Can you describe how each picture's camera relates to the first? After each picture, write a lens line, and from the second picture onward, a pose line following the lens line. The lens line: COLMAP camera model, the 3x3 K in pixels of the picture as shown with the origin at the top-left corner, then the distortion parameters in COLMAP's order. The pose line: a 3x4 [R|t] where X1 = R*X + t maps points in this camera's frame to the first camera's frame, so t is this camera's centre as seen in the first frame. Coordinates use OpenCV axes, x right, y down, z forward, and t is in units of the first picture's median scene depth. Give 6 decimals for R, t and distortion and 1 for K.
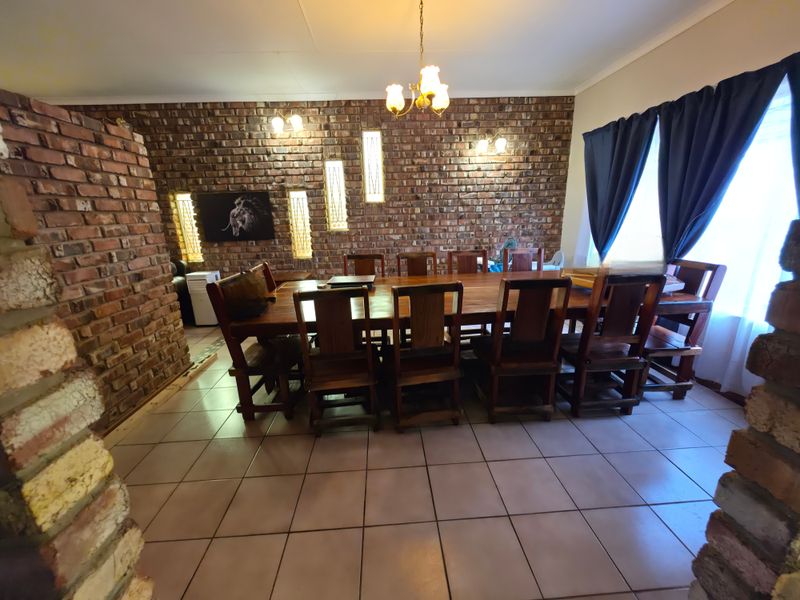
lens RADIAL K [[319.6, 0, 397.5], [0, 319.6, 301.6], [0, 0, 1]] dist [-0.001940, 0.000702]
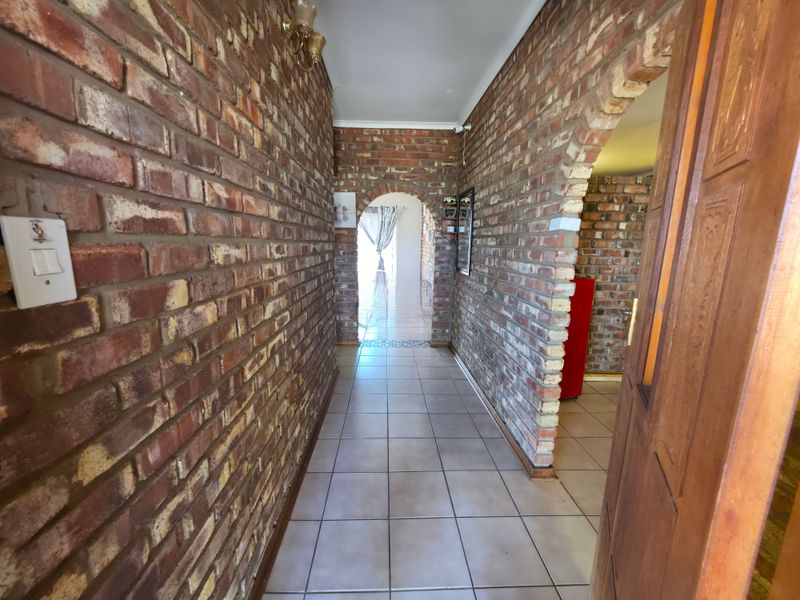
lens RADIAL K [[319.6, 0, 397.5], [0, 319.6, 301.6], [0, 0, 1]] dist [-0.001940, 0.000702]
pose [[-0.012771, 0.211602, -0.977272, 0.318423], [-0.284362, 0.936229, 0.206431, 0.026568], [0.958632, 0.280535, 0.048215, -0.130227]]
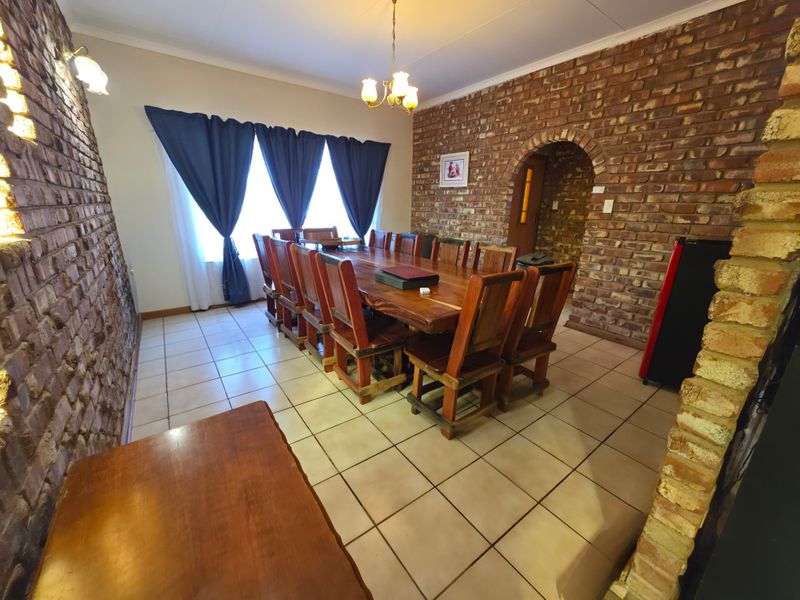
lens RADIAL K [[319.6, 0, 397.5], [0, 319.6, 301.6], [0, 0, 1]] dist [-0.001940, 0.000702]
pose [[-0.547818, -0.223433, 0.806209, -0.550481], [0.222184, 0.890213, 0.397687, -0.227426], [-0.806554, 0.396987, -0.438031, 0.949771]]
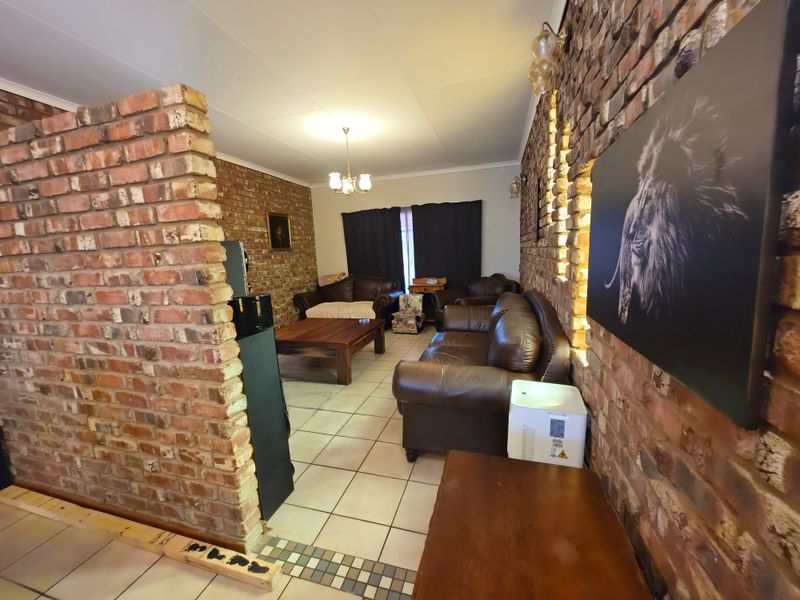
lens RADIAL K [[319.6, 0, 397.5], [0, 319.6, 301.6], [0, 0, 1]] dist [-0.001940, 0.000702]
pose [[-0.339678, 0.192669, -0.920596, -0.260134], [-0.196751, 0.942582, 0.269867, -0.255146], [0.919732, 0.272796, -0.282267, 0.947261]]
